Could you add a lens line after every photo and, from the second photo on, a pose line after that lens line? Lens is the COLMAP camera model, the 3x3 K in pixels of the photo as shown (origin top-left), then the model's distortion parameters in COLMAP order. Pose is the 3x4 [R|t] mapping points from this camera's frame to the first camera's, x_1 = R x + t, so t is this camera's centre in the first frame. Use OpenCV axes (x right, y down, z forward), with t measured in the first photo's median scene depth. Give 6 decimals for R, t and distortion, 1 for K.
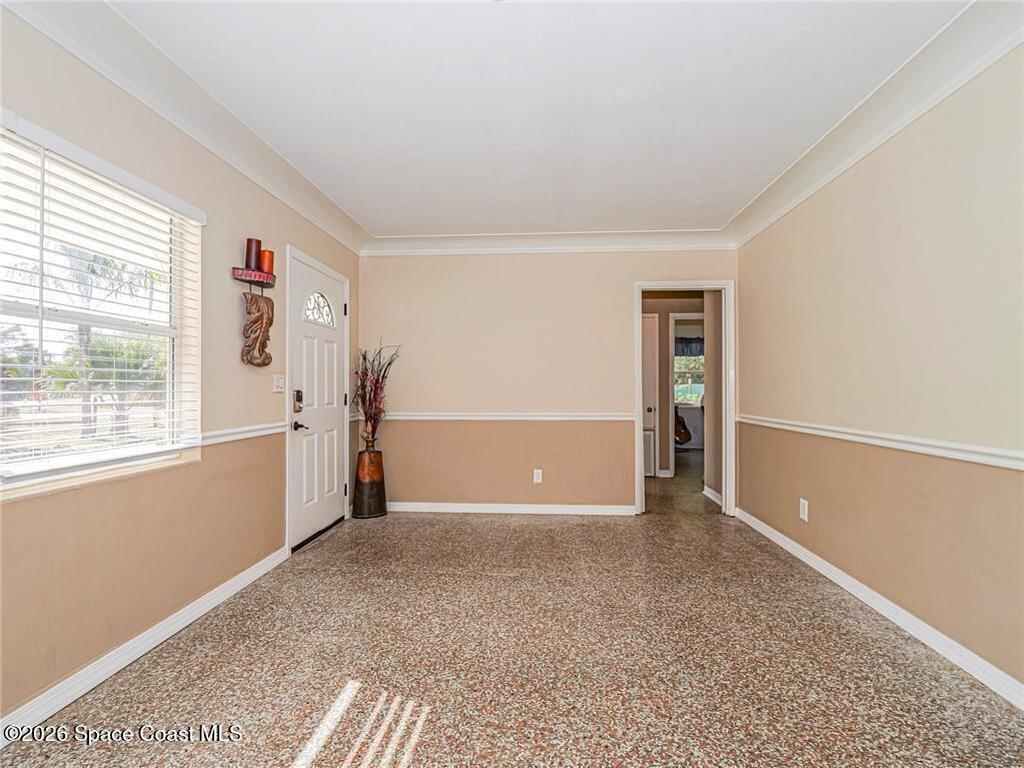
lens RADIAL K [[493.6, 0, 511.6], [0, 493.6, 390.5], [0, 0, 1]] dist [-0.013544, -0.000582]
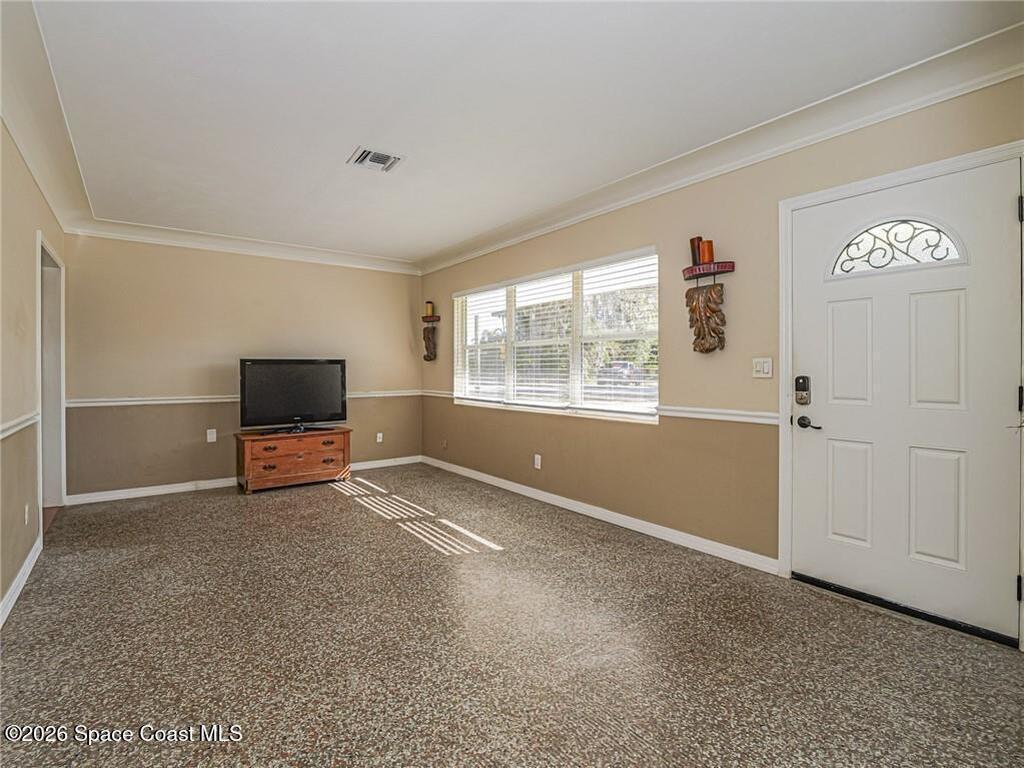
lens RADIAL K [[498.9, 0, 505.1], [0, 498.9, 376.8], [0, 0, 1]] dist [-0.007107, -0.000420]
pose [[-0.759846, 0.013163, -0.649970, 0.459437], [0.001257, 0.999823, 0.018778, -0.015843], [0.650102, 0.013452, -0.759728, 1.373177]]
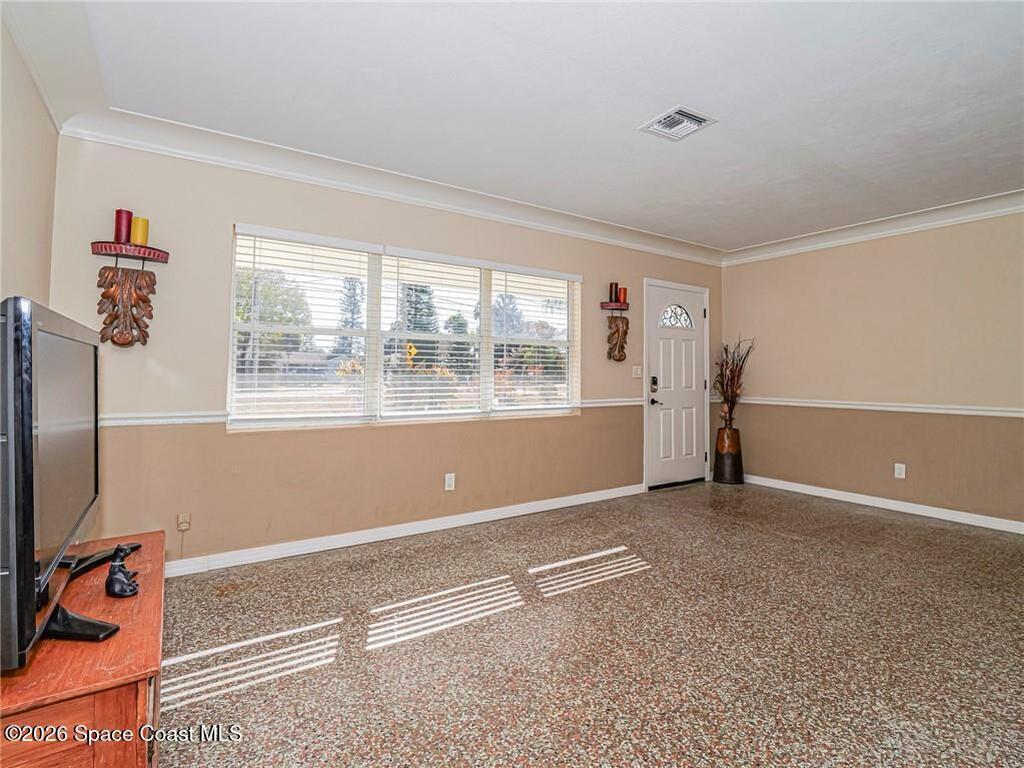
lens RADIAL K [[504.4, 0, 509.5], [0, 504.4, 360.9], [0, 0, 1]] dist [-0.014324, 0.000101]
pose [[0.613104, -0.017546, -0.789807, 0.493659], [-0.010586, 0.999481, -0.030422, 0.003061], [0.789931, 0.027013, 0.612600, -0.241774]]
